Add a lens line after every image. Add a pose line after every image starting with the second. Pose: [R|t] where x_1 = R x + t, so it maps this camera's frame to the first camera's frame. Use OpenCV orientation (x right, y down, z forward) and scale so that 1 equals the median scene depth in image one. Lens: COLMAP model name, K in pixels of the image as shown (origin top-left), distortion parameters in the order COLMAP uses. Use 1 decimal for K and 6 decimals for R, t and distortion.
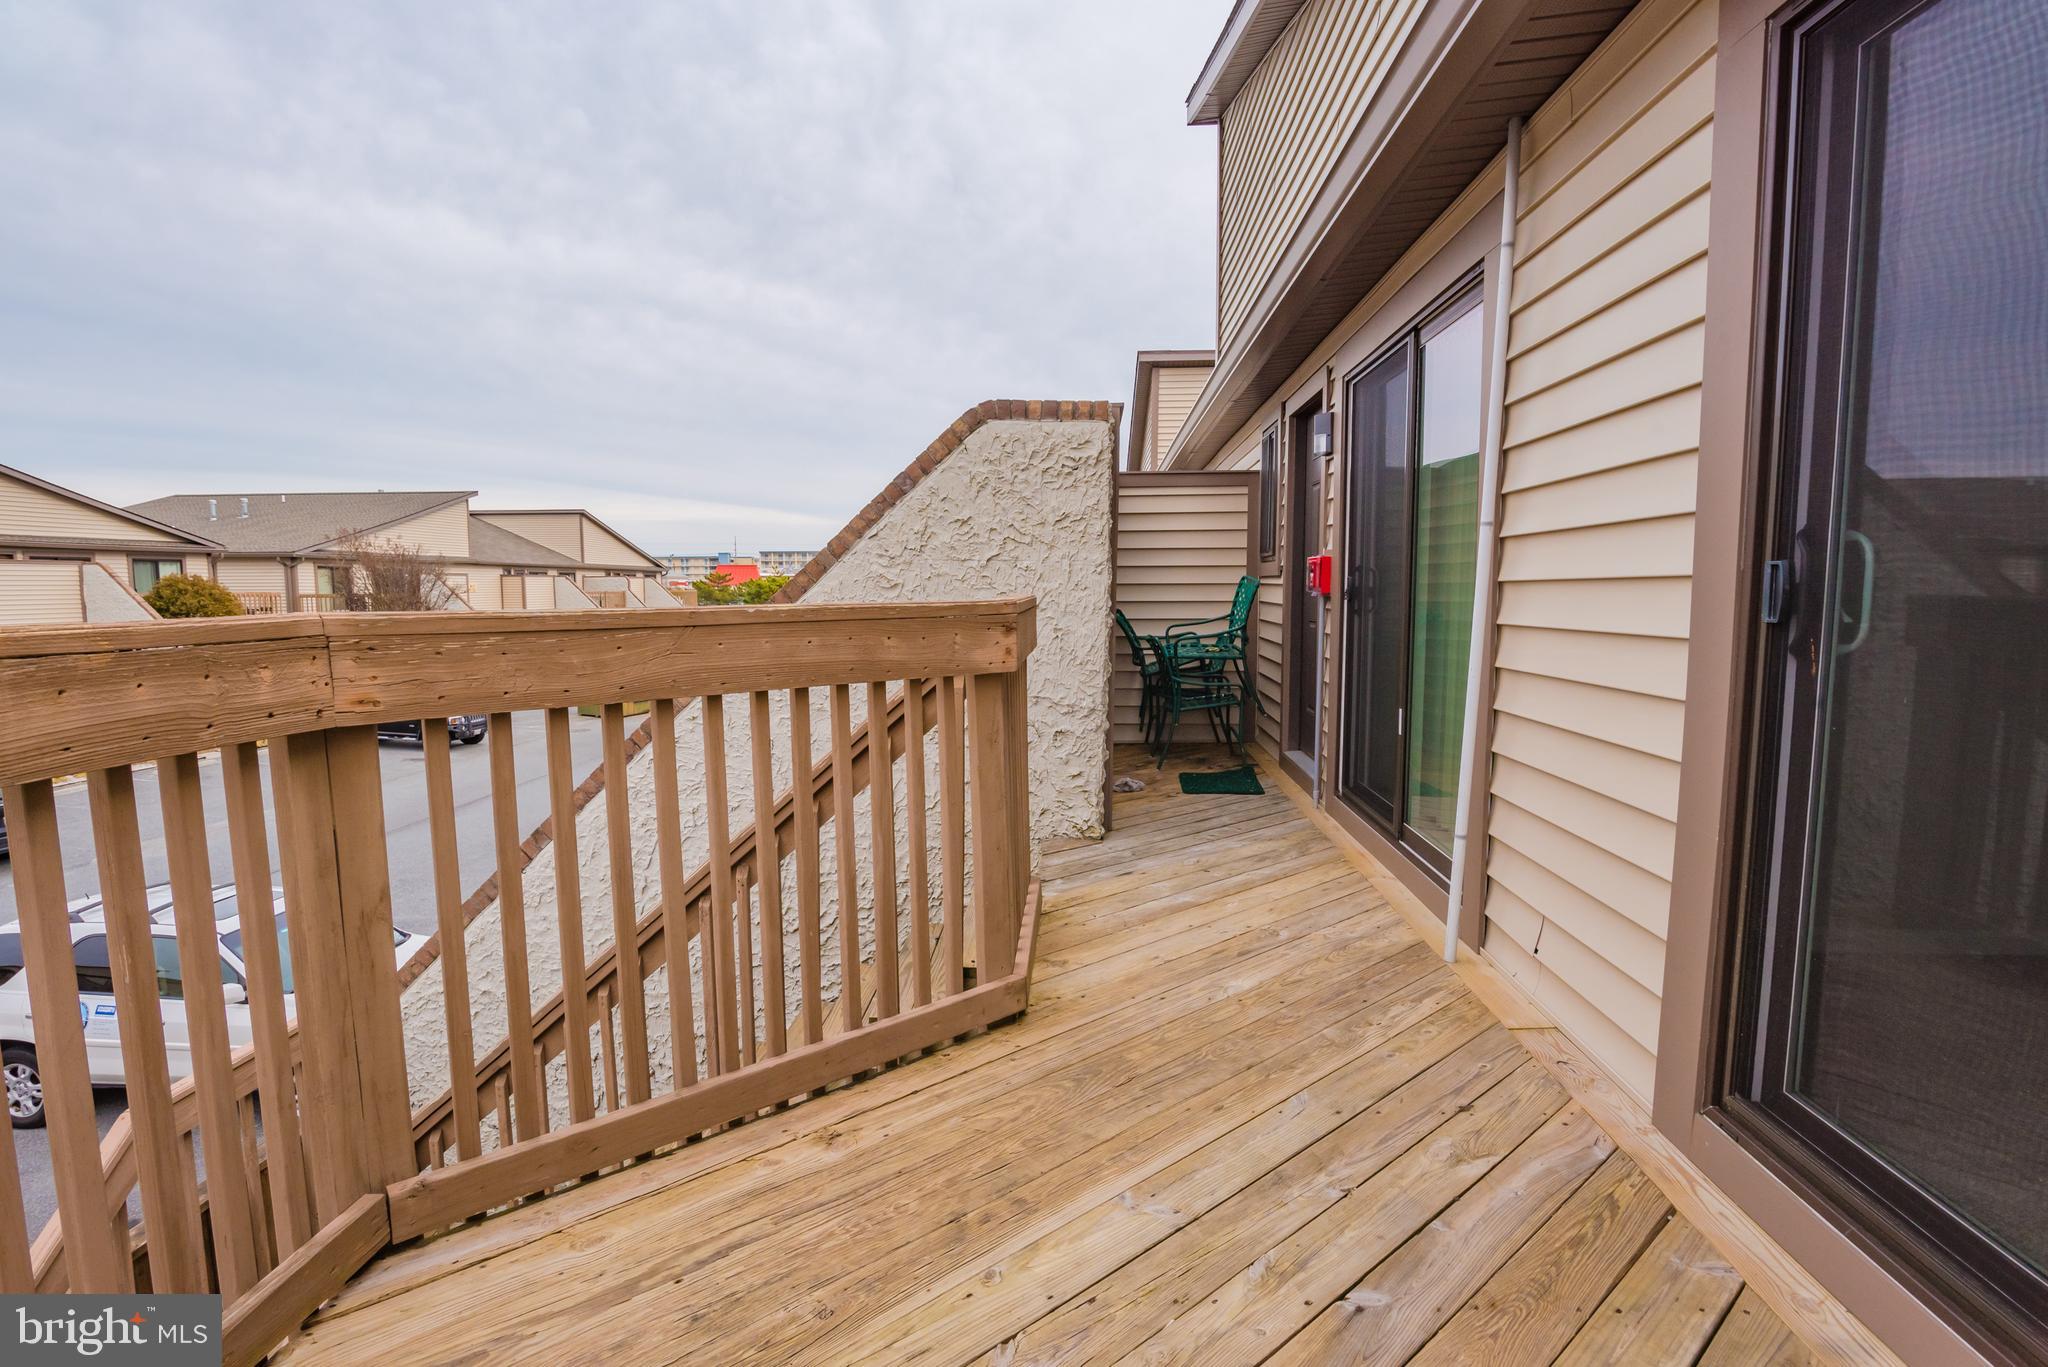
lens RADIAL K [[1017.1, 0, 1019.7], [0, 1017.1, 693.0], [0, 0, 1]] dist [-0.020804, -0.000267]
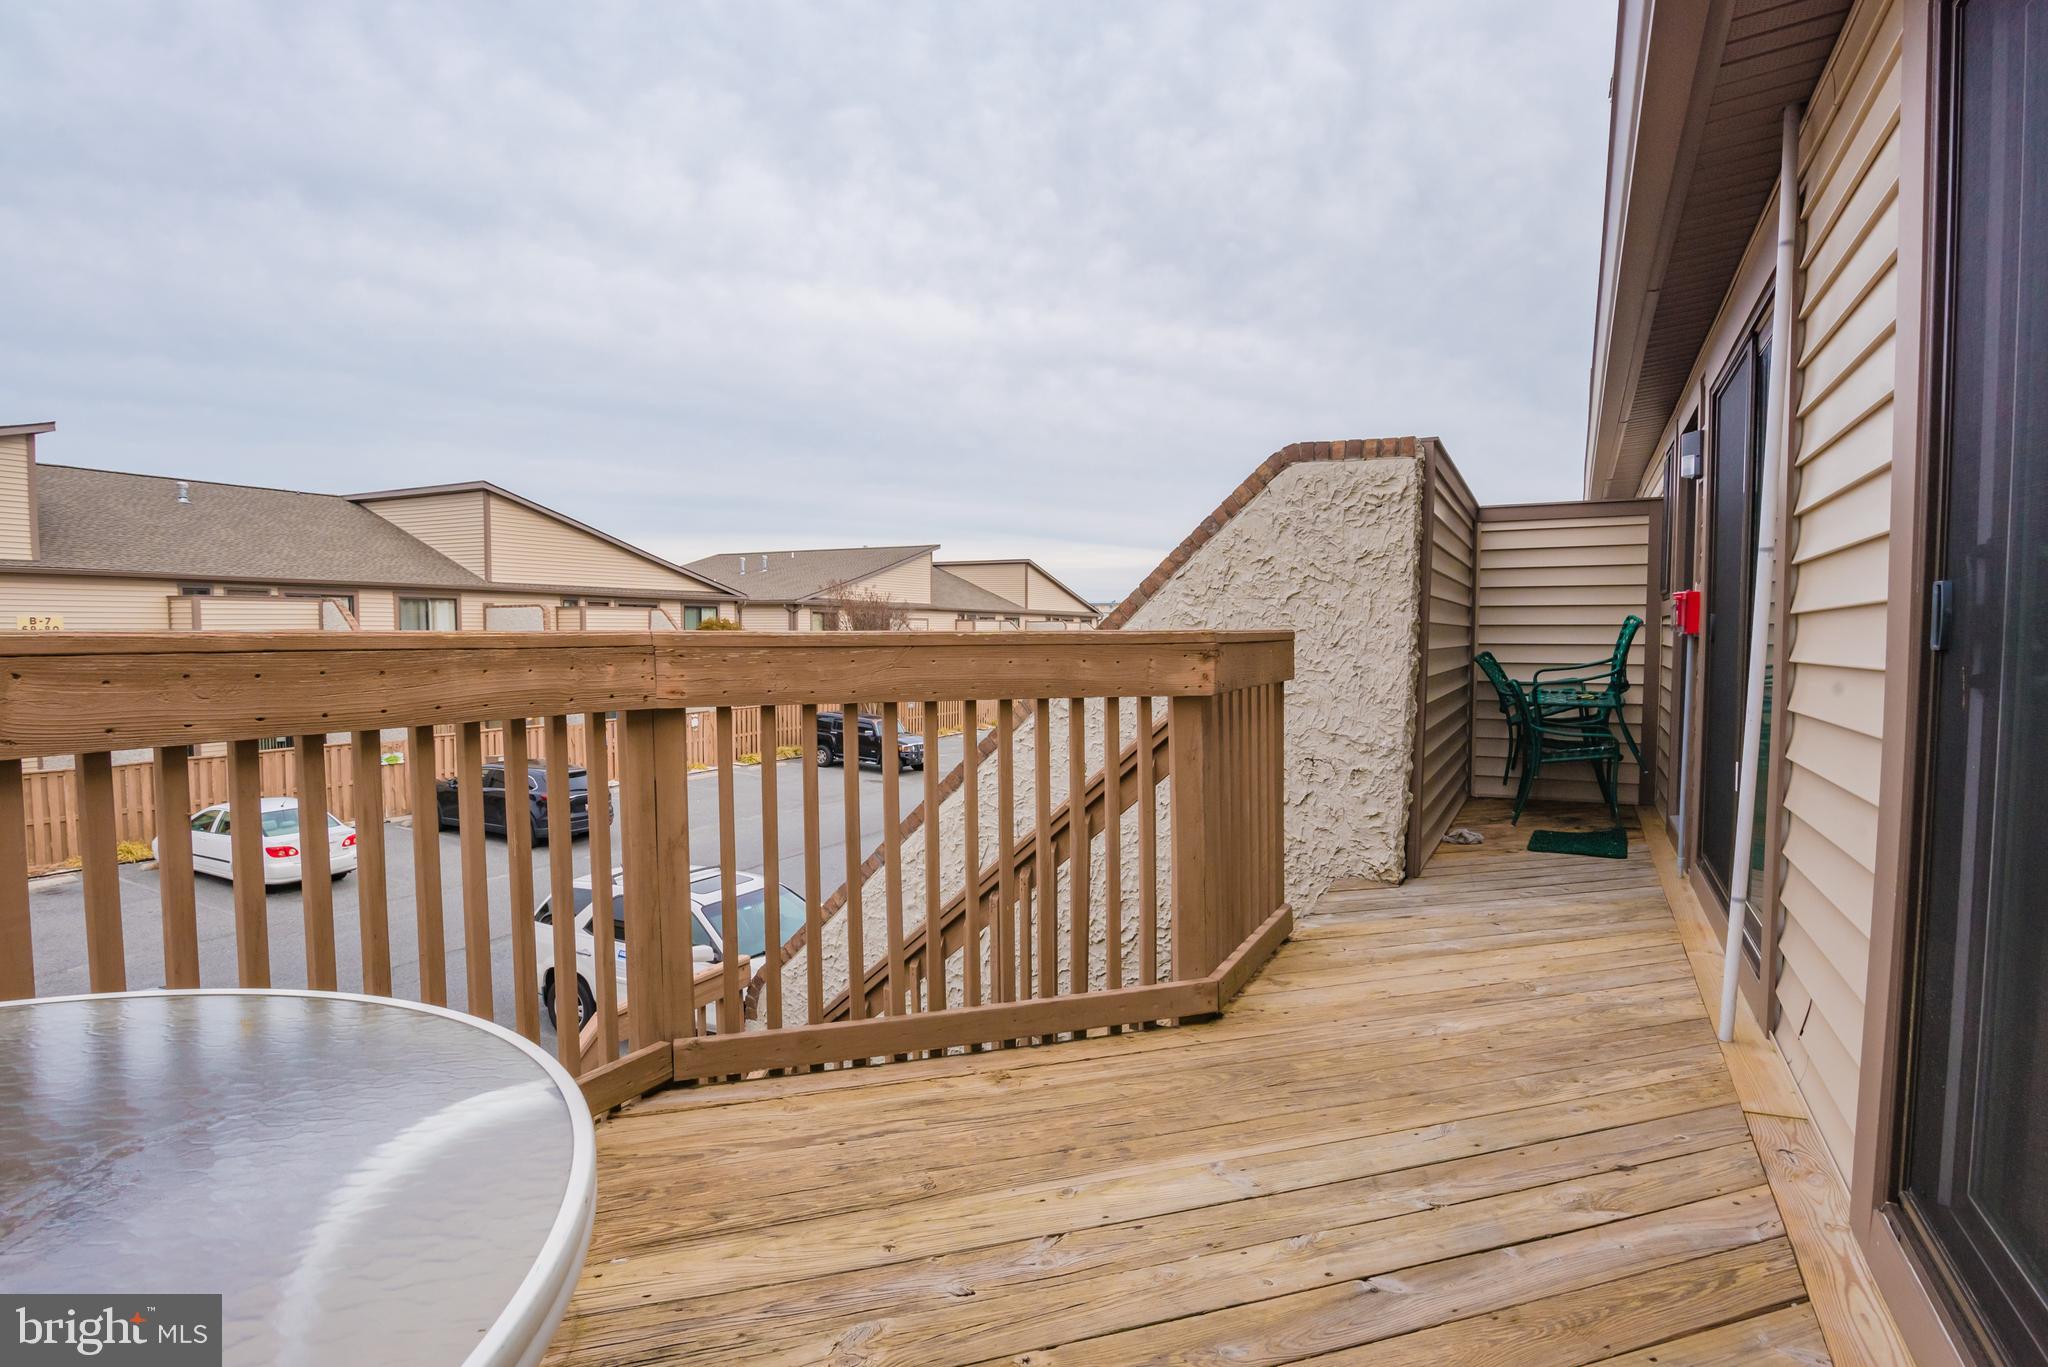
lens RADIAL K [[1042.7, 0, 1024.1], [0, 1042.7, 693.4], [0, 0, 1]] dist [-0.022749, -0.000997]
pose [[0.915405, 0.027237, -0.401611, 0.154188], [-0.045707, 0.998289, -0.036478, 0.015904], [0.399930, 0.051749, 0.915084, -0.062601]]
